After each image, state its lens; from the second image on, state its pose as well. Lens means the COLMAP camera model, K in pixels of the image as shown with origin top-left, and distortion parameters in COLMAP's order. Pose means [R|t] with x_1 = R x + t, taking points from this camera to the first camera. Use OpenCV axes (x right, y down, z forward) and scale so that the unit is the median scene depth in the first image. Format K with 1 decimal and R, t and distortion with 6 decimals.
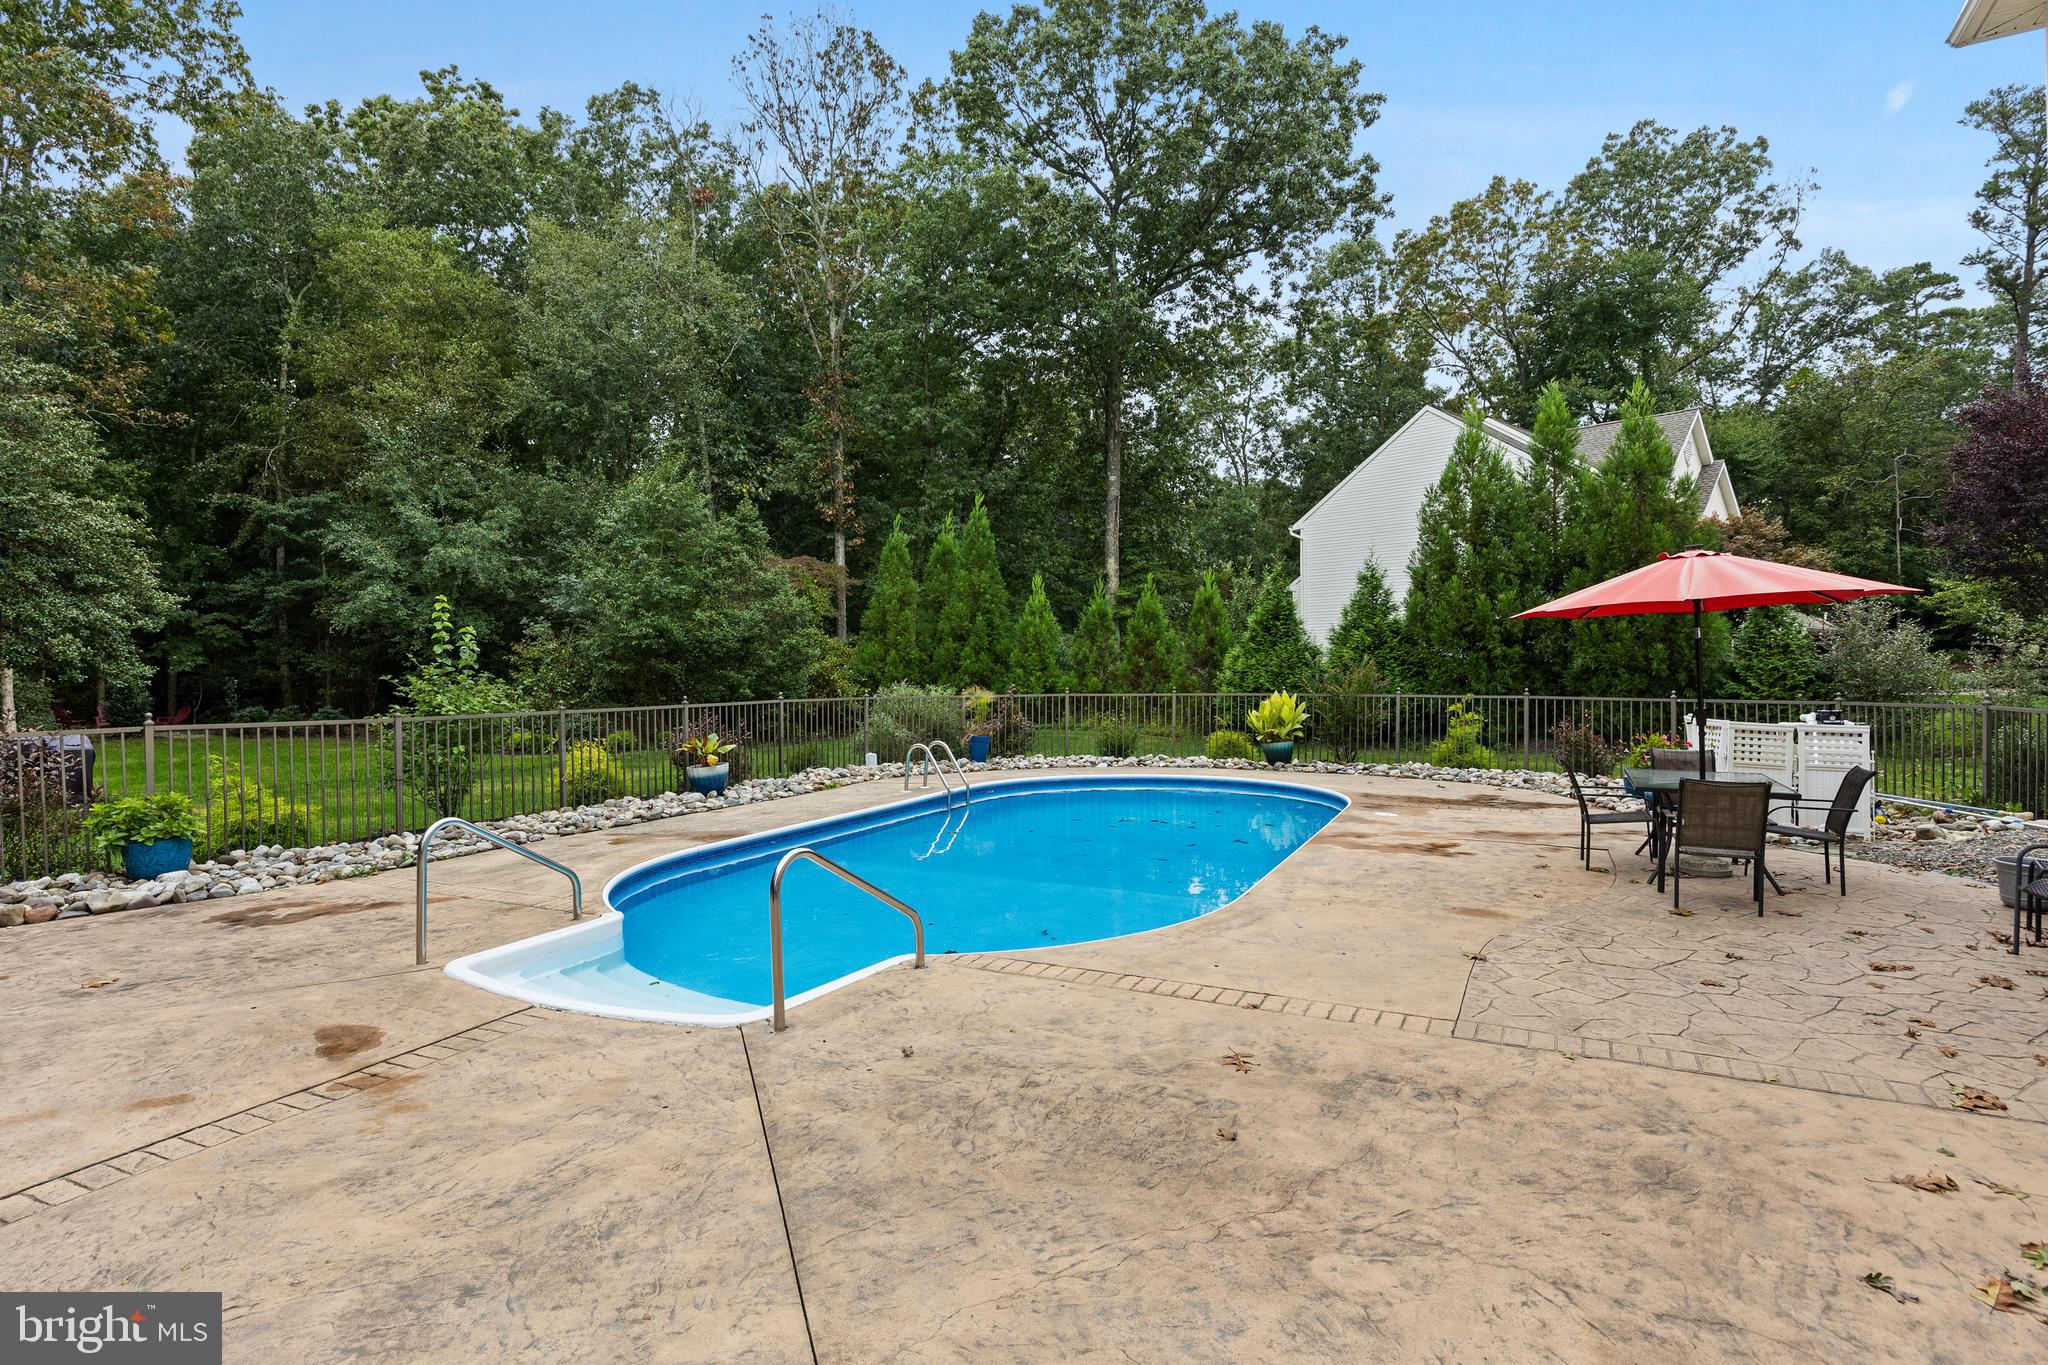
lens RADIAL K [[1045.1, 0, 1024.0], [0, 1045.1, 682.5], [0, 0, 1]] dist [-0.005684, 0.000215]
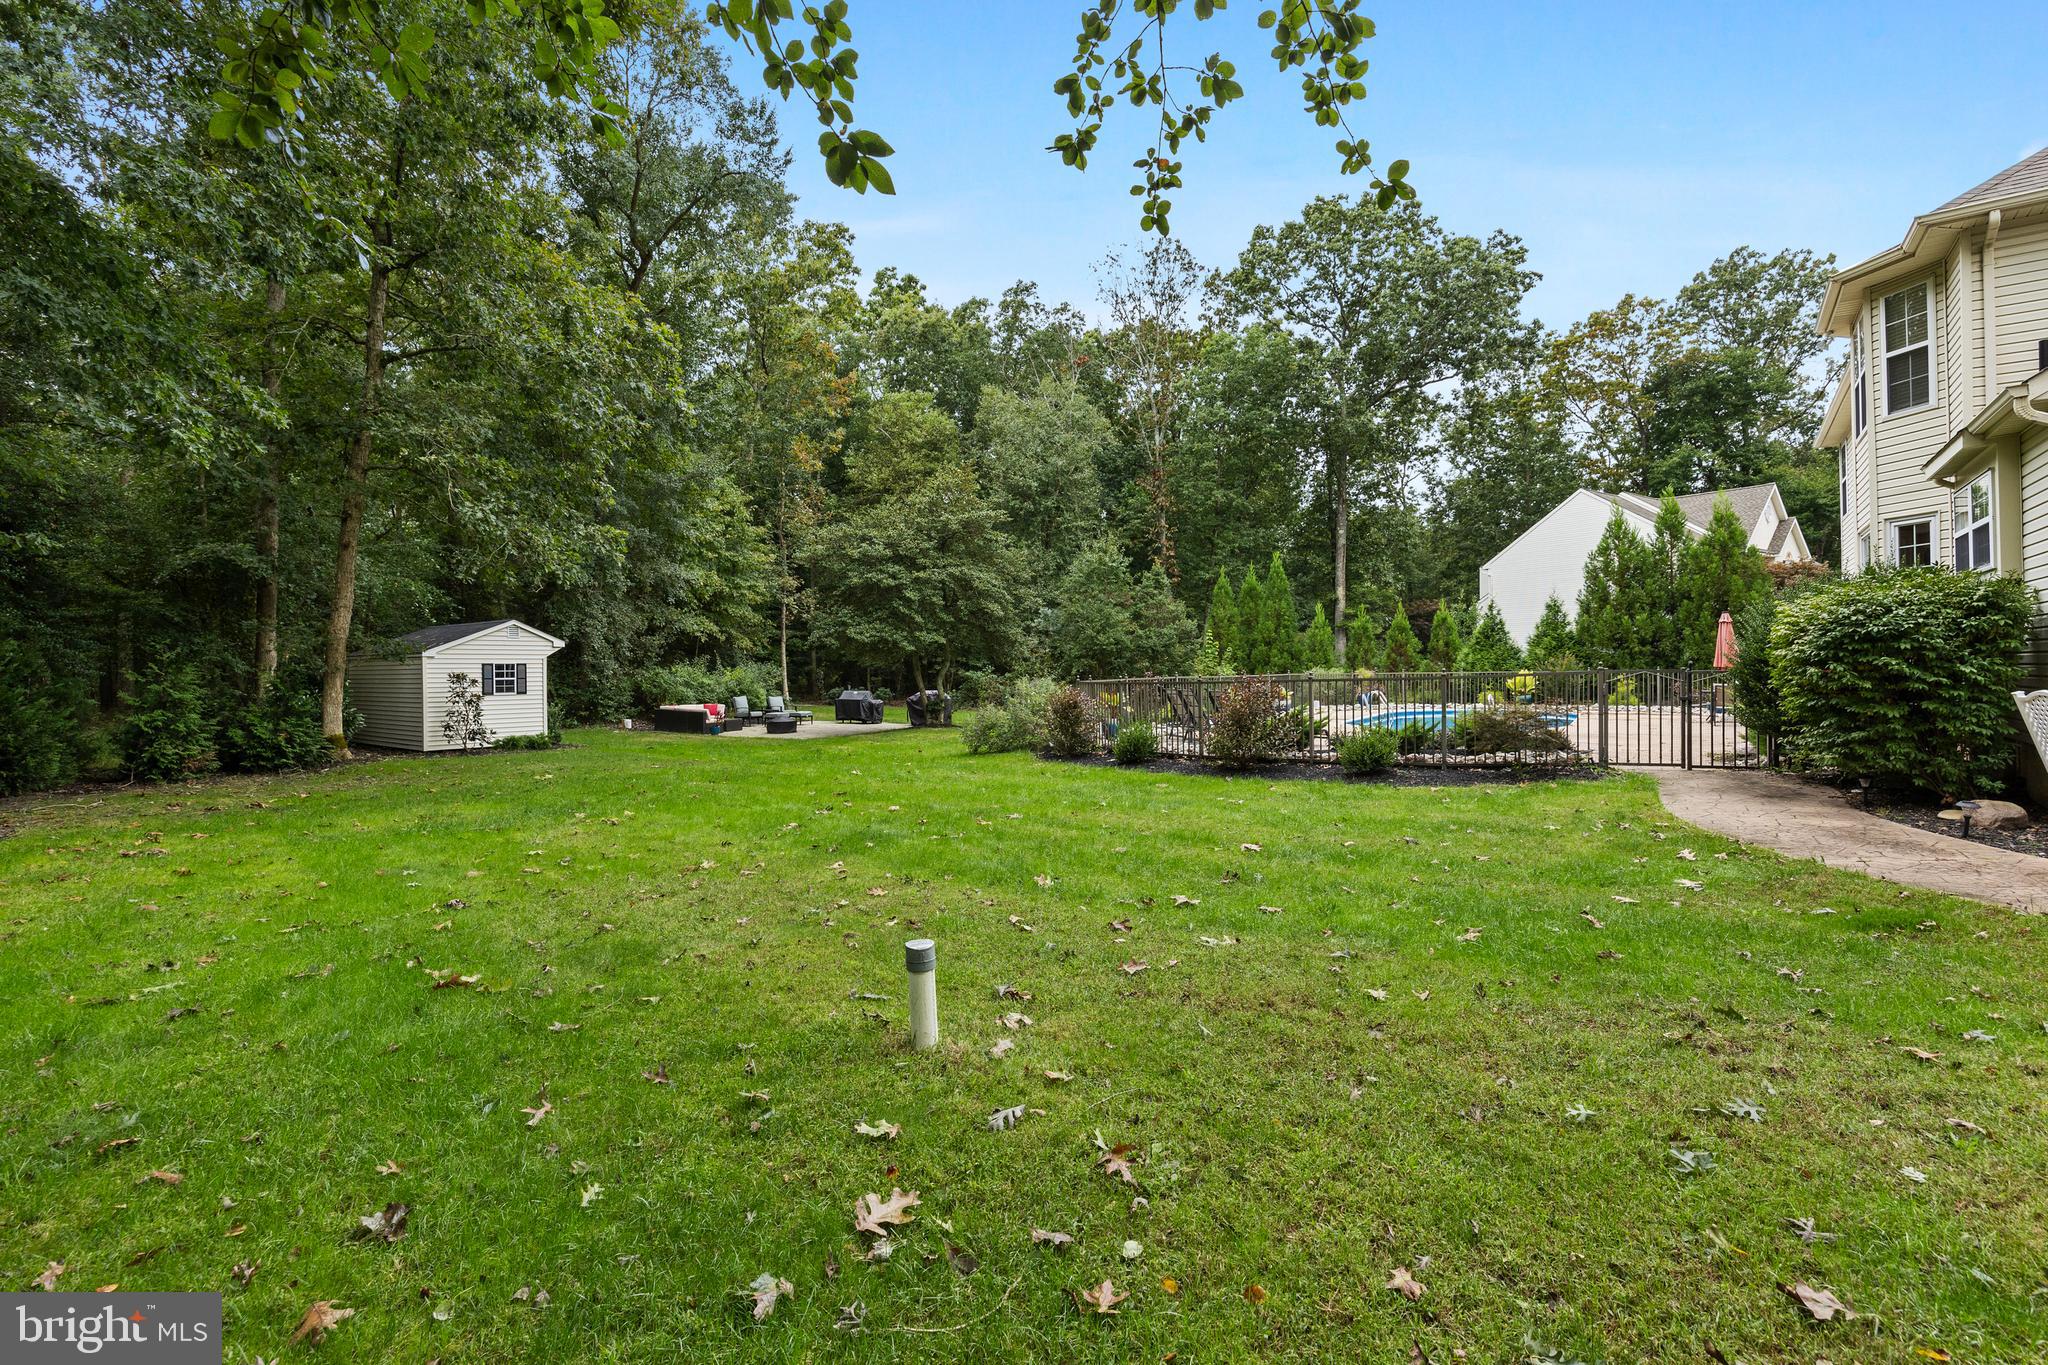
lens RADIAL K [[965.8, 0, 1024.0], [0, 965.8, 682.5], [0, 0, 1]] dist [0.001895, -0.000437]
pose [[0.993378, -0.005113, -0.114782, -0.291017], [0.005262, 0.999986, 0.000996, 0.014532], [0.114775, -0.001593, 0.993390, -0.556004]]
